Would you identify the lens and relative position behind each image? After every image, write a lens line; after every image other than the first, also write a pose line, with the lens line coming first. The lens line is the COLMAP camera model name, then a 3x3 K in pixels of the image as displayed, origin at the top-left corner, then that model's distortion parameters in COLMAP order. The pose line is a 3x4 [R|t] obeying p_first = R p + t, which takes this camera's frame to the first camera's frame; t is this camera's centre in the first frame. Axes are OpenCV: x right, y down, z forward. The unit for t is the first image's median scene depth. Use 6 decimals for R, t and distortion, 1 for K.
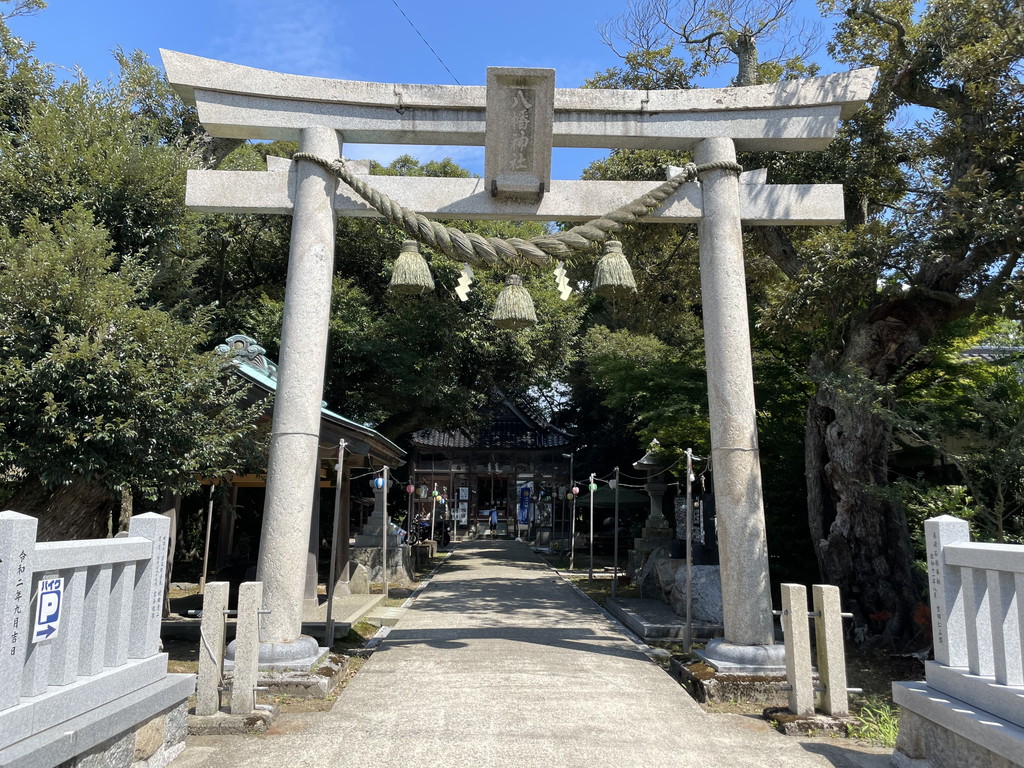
lens RADIAL K [[786.9, 0, 502.4], [0, 786.9, 380.9], [0, 0, 1]] dist [0.004001, -0.003241]
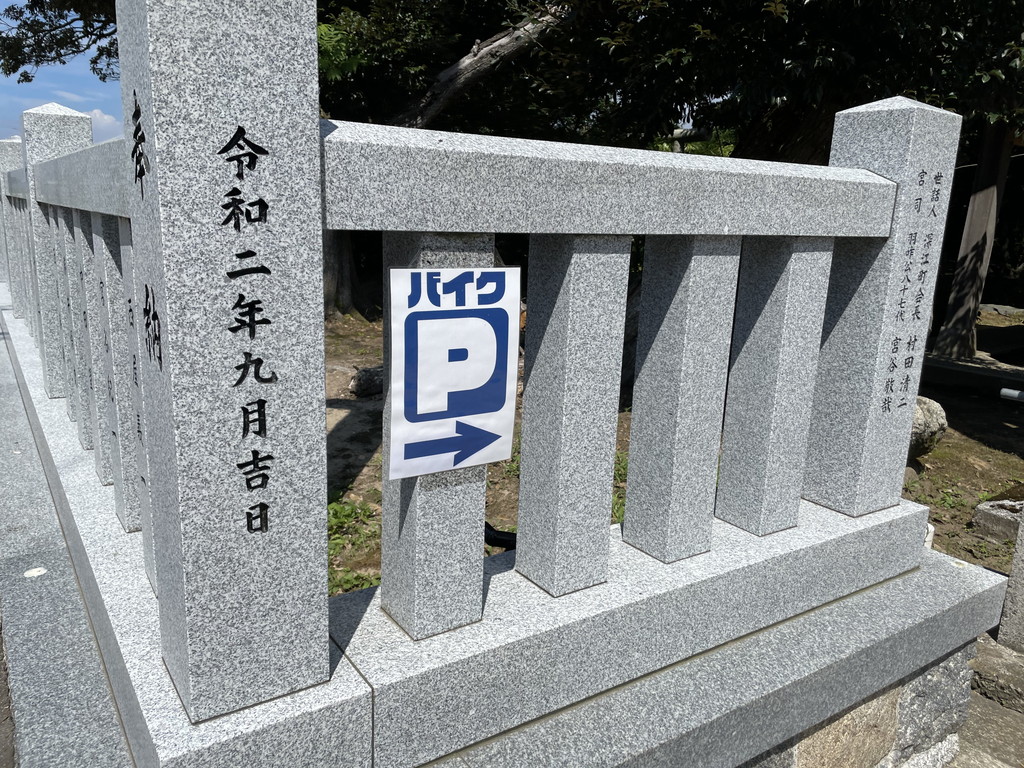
lens RADIAL K [[771.5, 0, 512.0], [0, 771.5, 384.0], [0, 0, 1]] dist [0.008772, -0.001340]
pose [[0.584820, 0.187480, -0.789200, -0.340075], [0.107092, 0.946563, 0.304221, 0.209597], [0.804063, -0.262431, 0.533491, 0.857190]]
